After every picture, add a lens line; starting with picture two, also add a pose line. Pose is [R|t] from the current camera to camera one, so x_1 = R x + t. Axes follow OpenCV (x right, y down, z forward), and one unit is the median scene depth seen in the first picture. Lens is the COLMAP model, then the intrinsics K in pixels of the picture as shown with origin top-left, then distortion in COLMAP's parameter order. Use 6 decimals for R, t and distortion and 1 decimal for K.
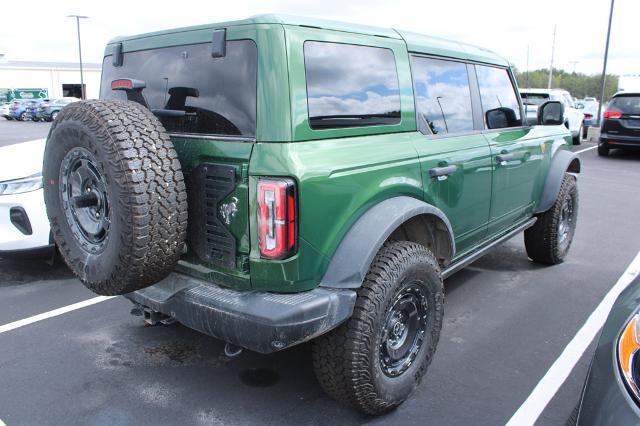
lens RADIAL K [[524.6, 0, 312.6], [0, 524.6, 192.4], [0, 0, 1]] dist [-0.151448, 0.134688]
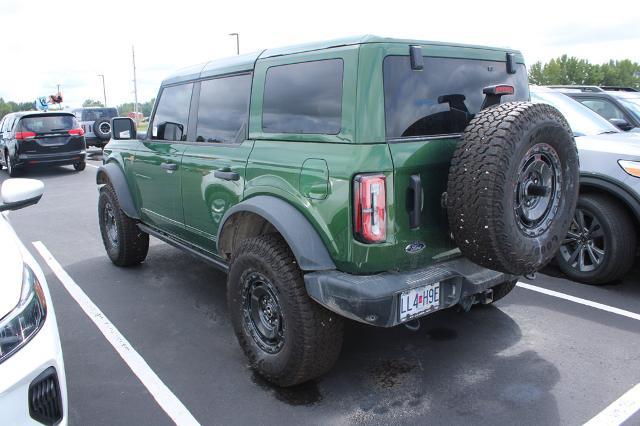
lens RADIAL K [[524.6, 0, 312.6], [0, 524.6, 192.4], [0, 0, 1]] dist [-0.151448, 0.134688]
pose [[0.229581, -0.159929, 0.960060, -0.452577], [0.207305, 0.971808, 0.112313, -0.057535], [-0.950956, 0.173240, 0.256262, 0.325657]]
